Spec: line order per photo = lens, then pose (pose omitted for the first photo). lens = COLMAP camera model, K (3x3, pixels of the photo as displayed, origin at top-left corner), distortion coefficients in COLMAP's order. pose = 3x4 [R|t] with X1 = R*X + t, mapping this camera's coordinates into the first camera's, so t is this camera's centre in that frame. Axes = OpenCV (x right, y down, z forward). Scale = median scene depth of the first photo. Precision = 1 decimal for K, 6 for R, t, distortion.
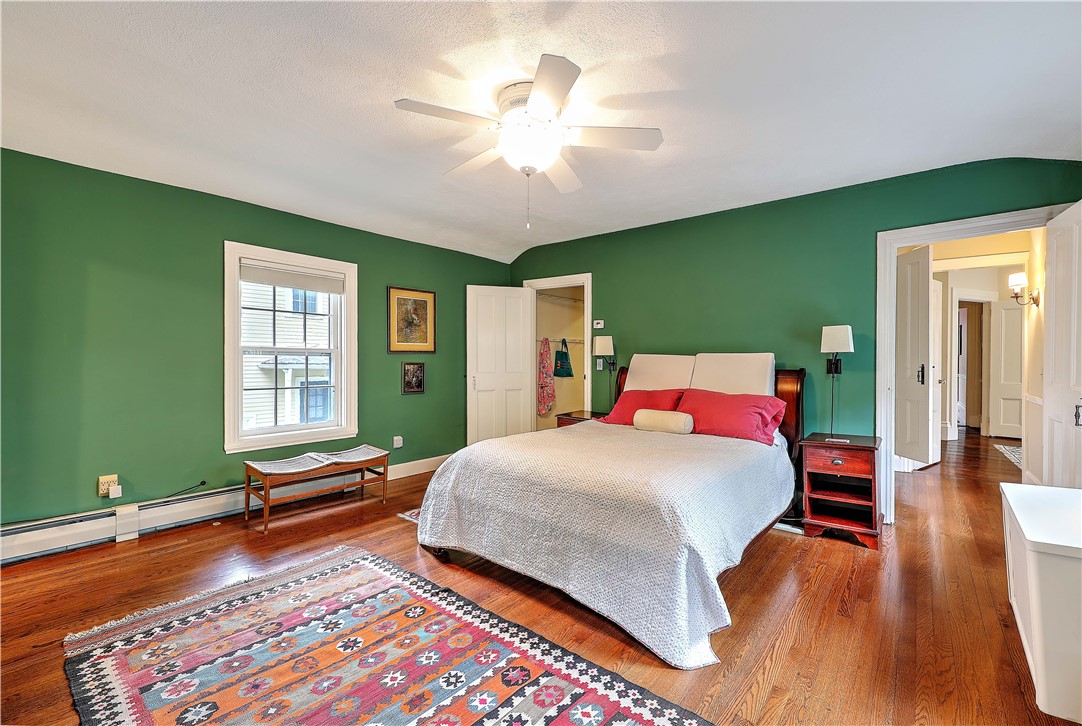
lens RADIAL K [[477.7, 0, 541.7], [0, 477.7, 362.7], [0, 0, 1]] dist [-0.000065, -0.000008]
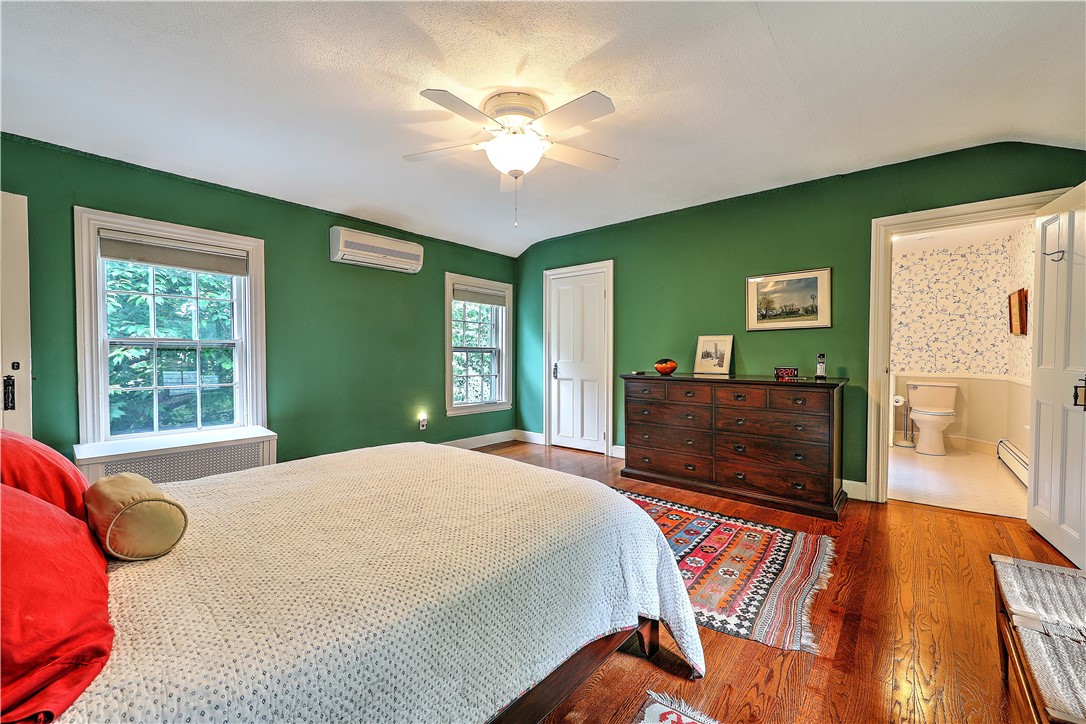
lens RADIAL K [[439.1, 0, 543.3], [0, 439.1, 362.4], [0, 0, 1]] dist [-0.001163, -0.000094]
pose [[-0.999988, 0.000671, -0.004753, -0.099746], [0.000556, 0.999711, 0.024052, -0.002662], [0.004768, 0.024049, -0.999699, 2.304635]]
